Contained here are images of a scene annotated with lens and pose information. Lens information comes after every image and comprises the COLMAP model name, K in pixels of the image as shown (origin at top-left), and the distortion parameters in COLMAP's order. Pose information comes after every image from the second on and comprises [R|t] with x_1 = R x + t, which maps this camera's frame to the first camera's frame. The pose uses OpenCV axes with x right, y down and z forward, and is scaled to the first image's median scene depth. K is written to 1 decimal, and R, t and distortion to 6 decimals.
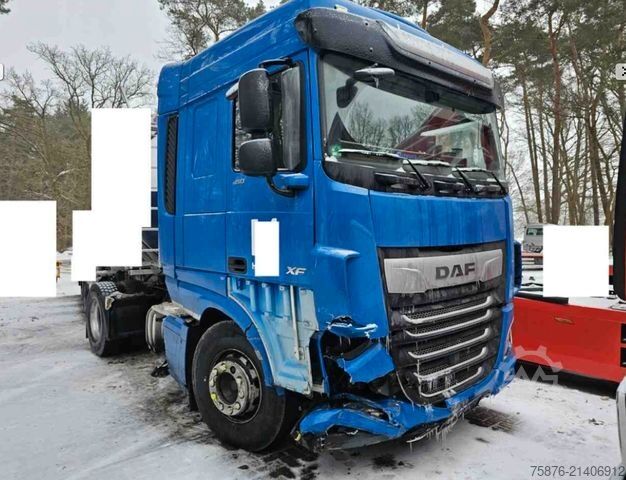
lens RADIAL K [[469.6, 0, 313.2], [0, 469.6, 221.9], [0, 0, 1]] dist [0.081687, -0.103314]
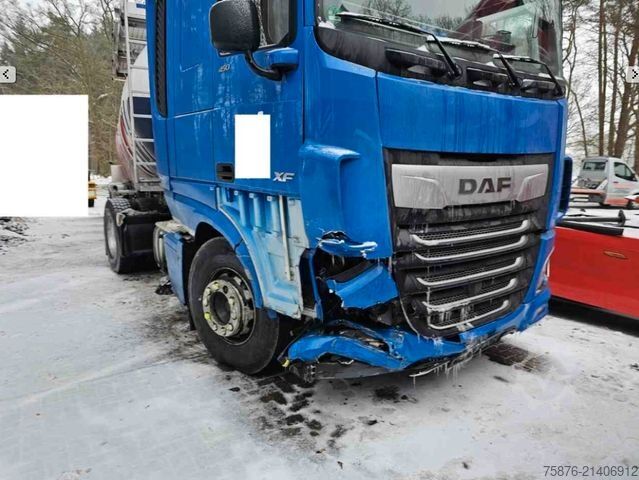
lens RADIAL K [[460.9, 0, 319.5], [0, 460.9, 240.0], [0, 0, 1]] dist [0.075584, -0.069059]
pose [[0.995803, 0.039676, -0.082480, 0.079955], [-0.024943, 0.984690, 0.172523, 0.060155], [0.088062, -0.169741, 0.981546, 0.158103]]
